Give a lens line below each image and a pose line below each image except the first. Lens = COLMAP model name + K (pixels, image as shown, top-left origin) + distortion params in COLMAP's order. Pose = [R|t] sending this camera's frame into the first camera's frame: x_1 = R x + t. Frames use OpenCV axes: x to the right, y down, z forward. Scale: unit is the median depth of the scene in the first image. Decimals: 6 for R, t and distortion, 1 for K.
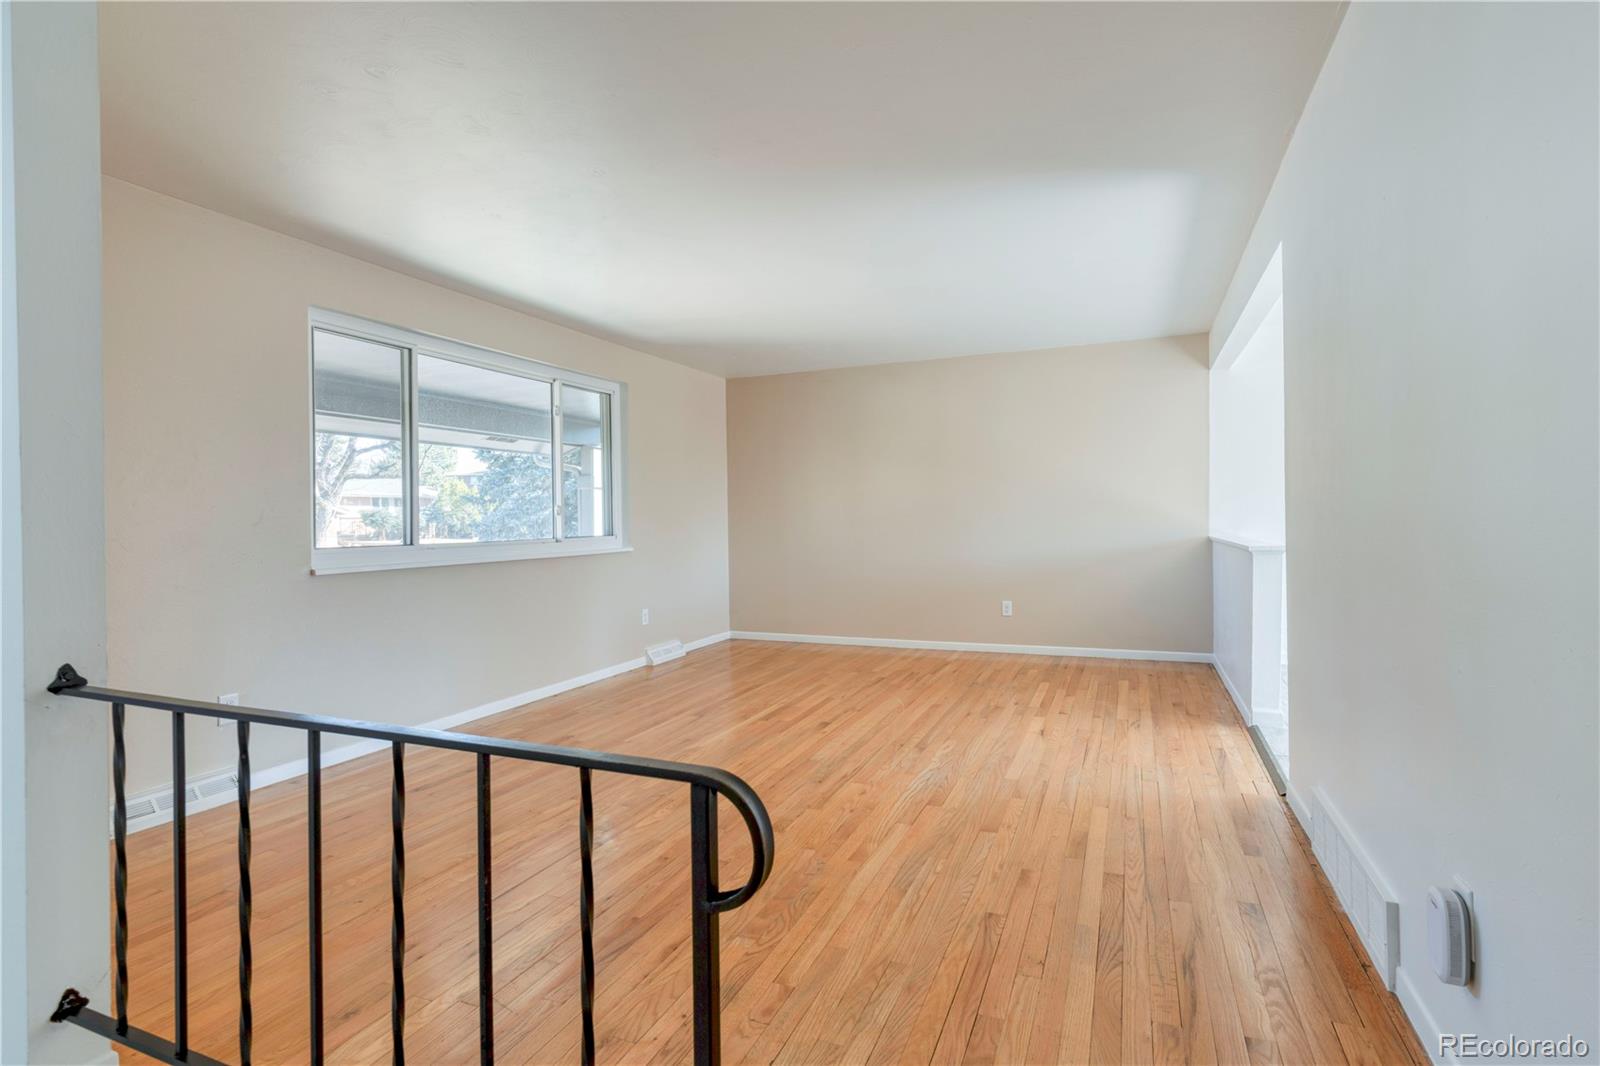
lens RADIAL K [[775.8, 0, 807.7], [0, 775.8, 515.5], [0, 0, 1]] dist [-0.000563, 0.000388]
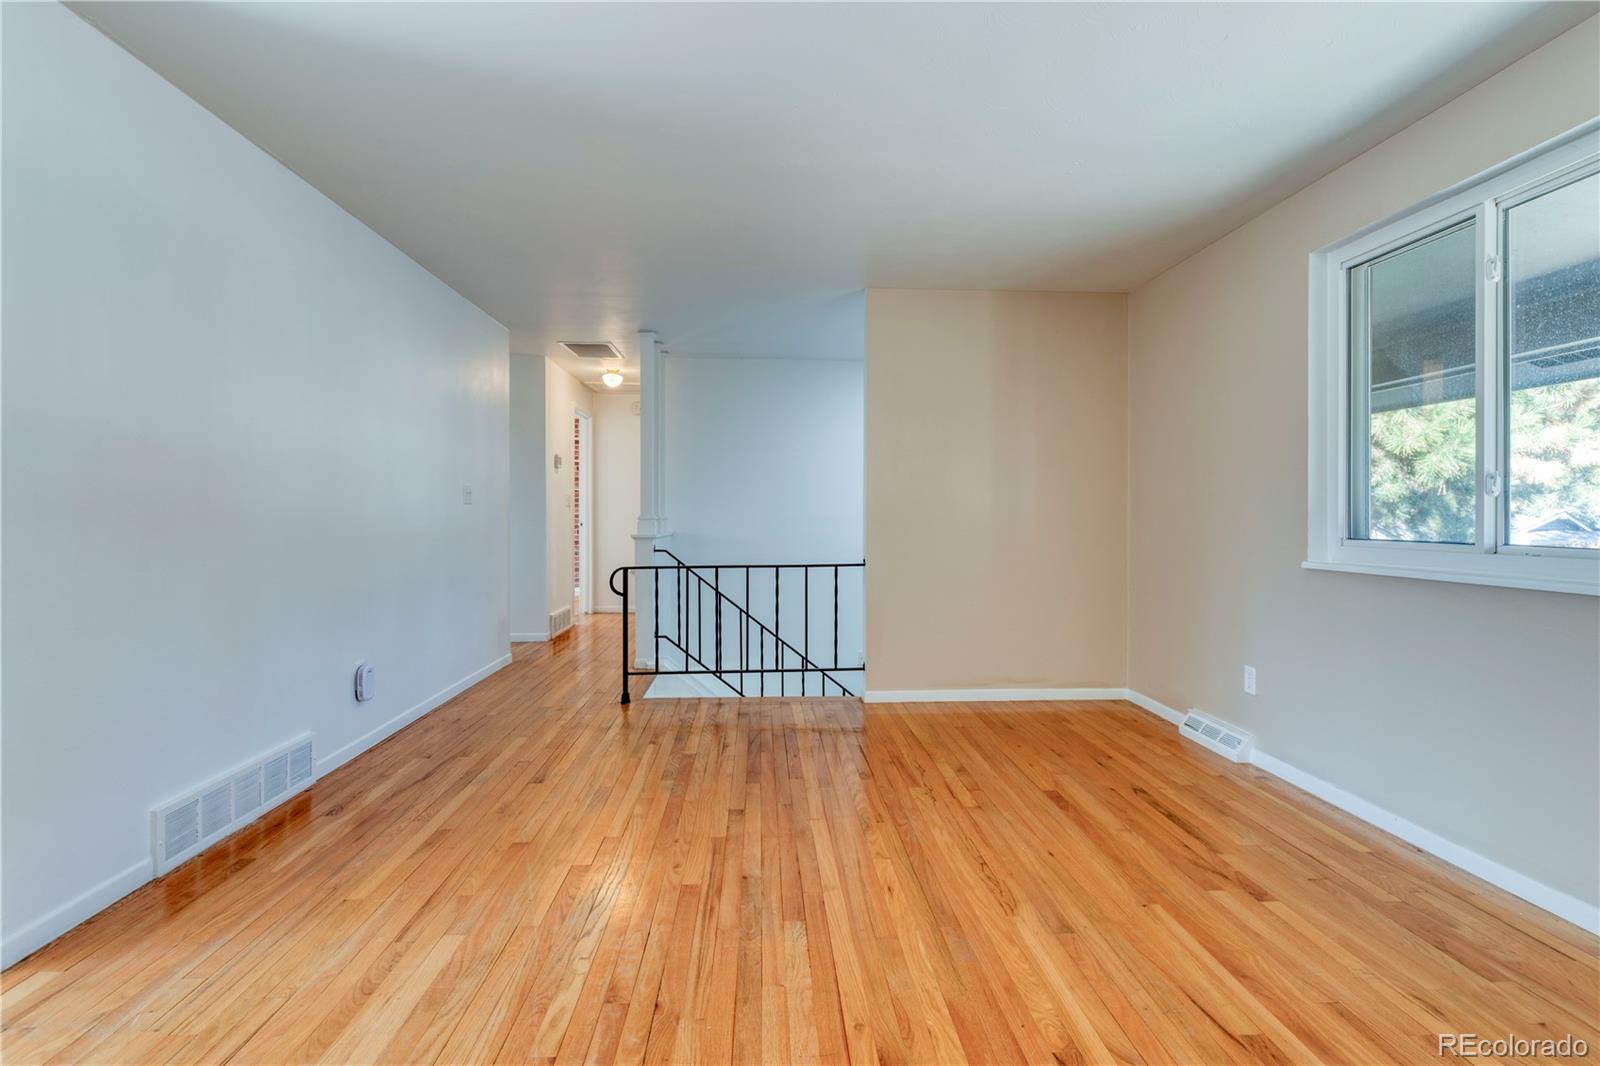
lens RADIAL K [[775.8, 0, 807.7], [0, 775.8, 515.5], [0, 0, 1]] dist [-0.000563, 0.000388]
pose [[-0.897790, 0.017527, -0.440076, 0.281705], [0.016361, 0.999845, 0.006443, 0.003788], [0.440121, -0.001416, -0.897938, 1.714423]]
